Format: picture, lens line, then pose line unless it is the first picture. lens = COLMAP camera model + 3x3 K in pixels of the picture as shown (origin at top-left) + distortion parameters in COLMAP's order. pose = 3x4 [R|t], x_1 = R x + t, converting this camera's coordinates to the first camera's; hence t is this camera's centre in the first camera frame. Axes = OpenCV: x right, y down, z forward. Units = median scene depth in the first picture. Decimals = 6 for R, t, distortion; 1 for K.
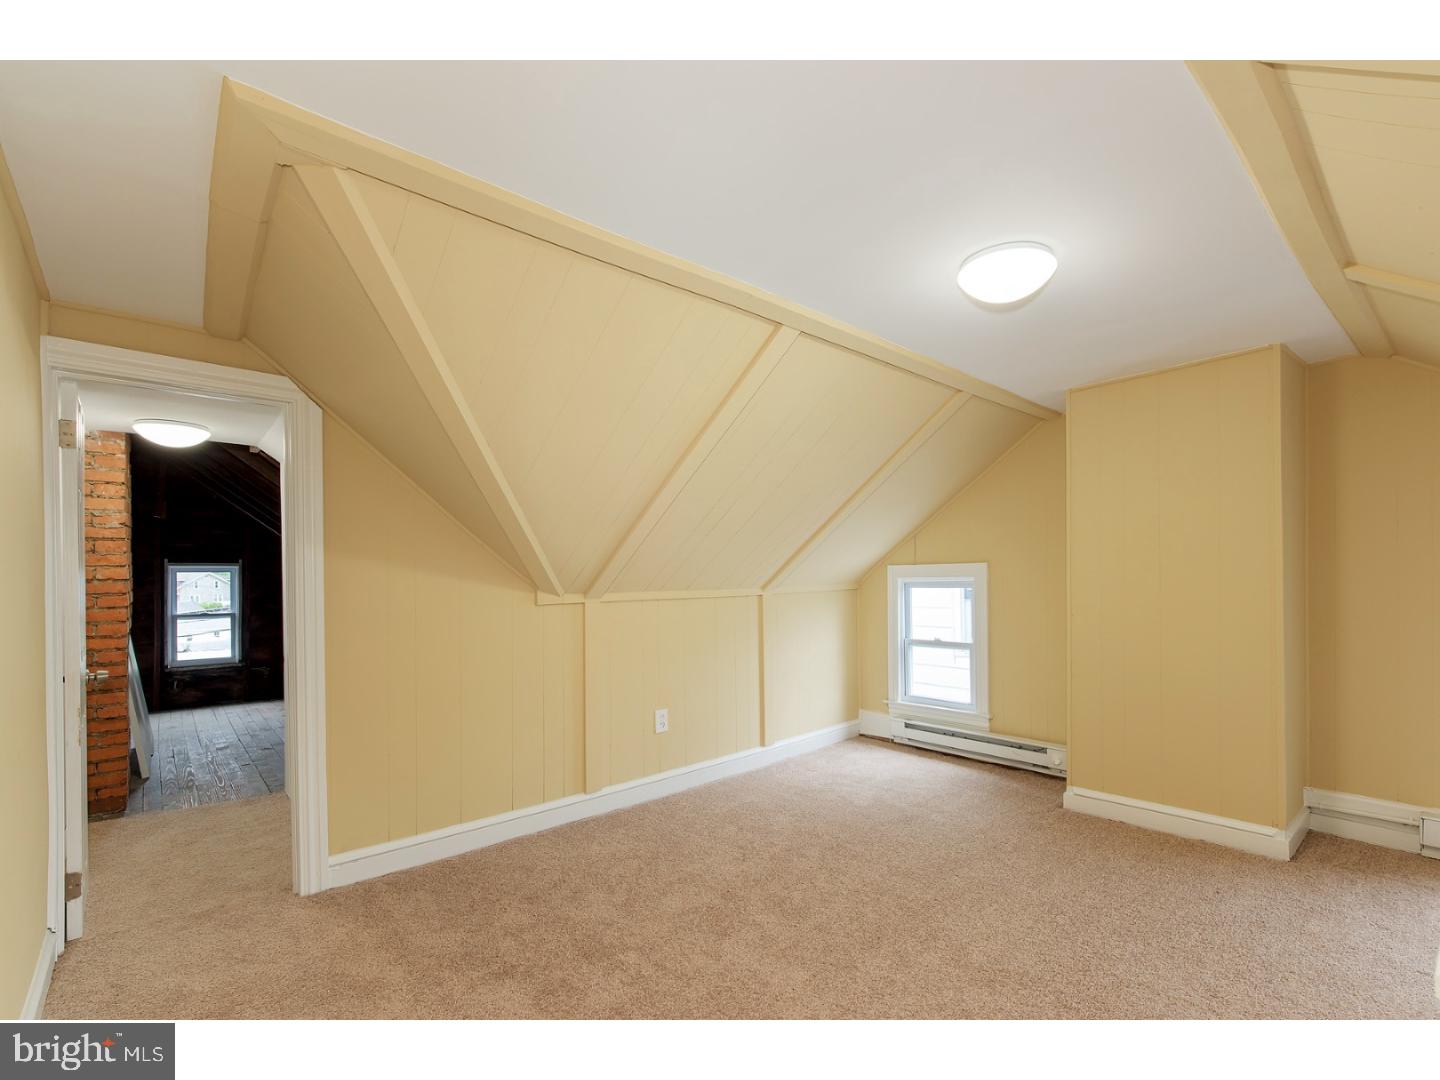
lens RADIAL K [[648.0, 0, 718.6], [0, 648.0, 572.3], [0, 0, 1]] dist [0.000233, 0.000201]
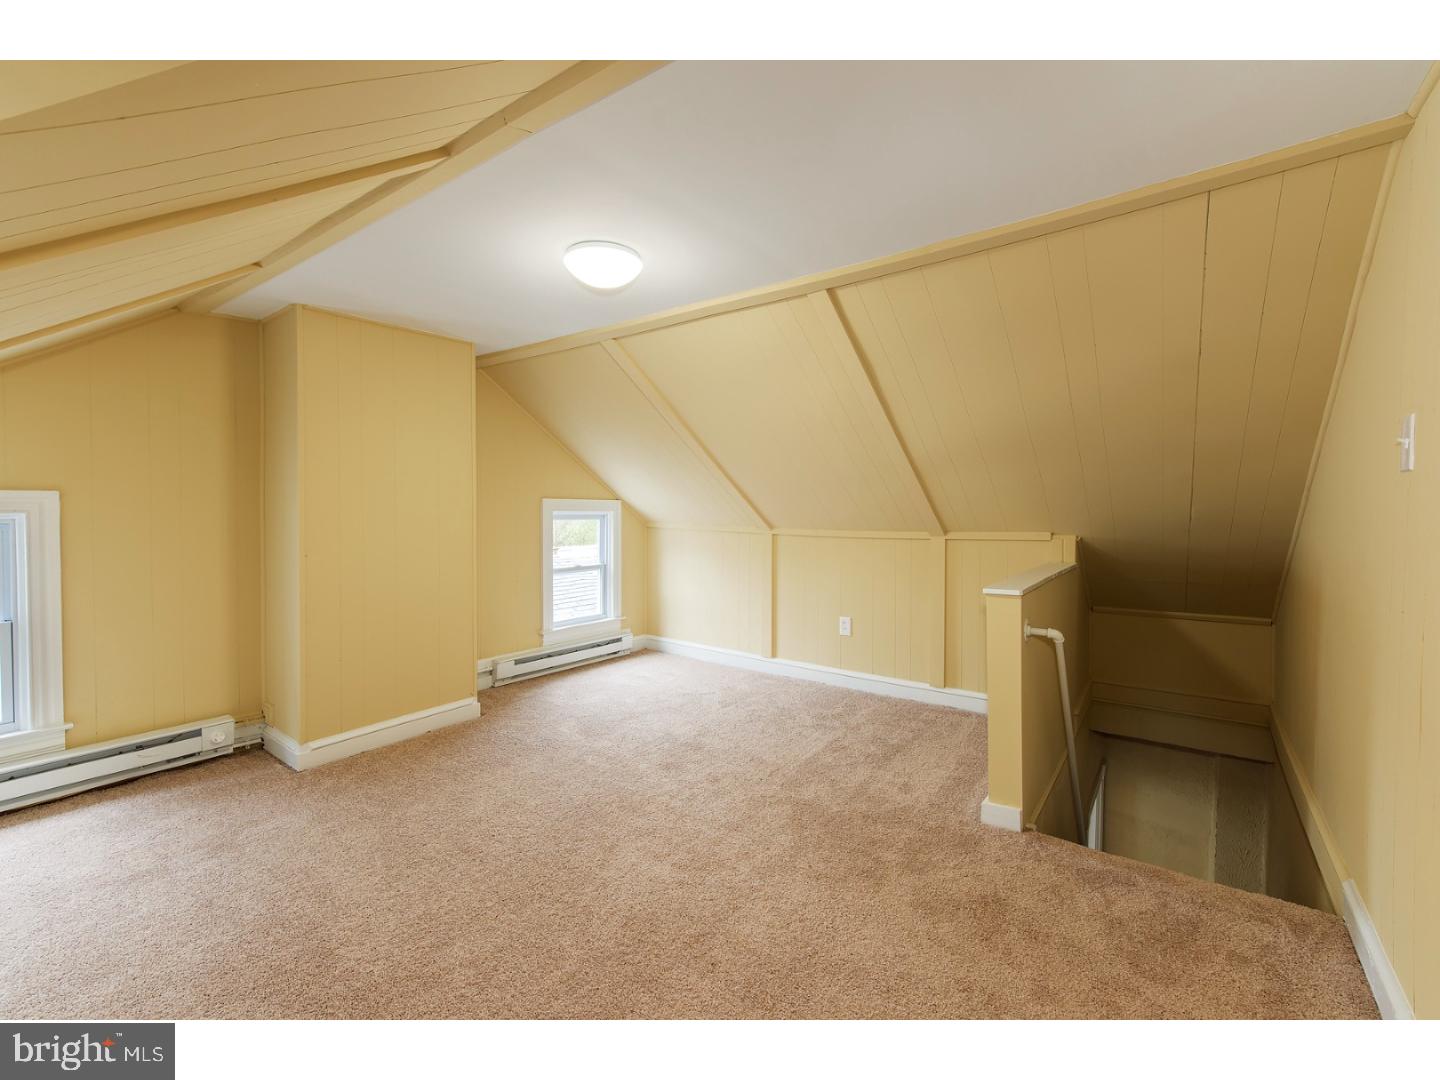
lens RADIAL K [[641.1, 0, 718.7], [0, 641.1, 520.1], [0, 0, 1]] dist [-0.000343, 0.000545]
pose [[-0.213393, -0.003344, 0.976961, -0.406646], [0.001676, 0.999991, 0.003789, 0.014523], [-0.976965, 0.002446, -0.213386, 0.562782]]
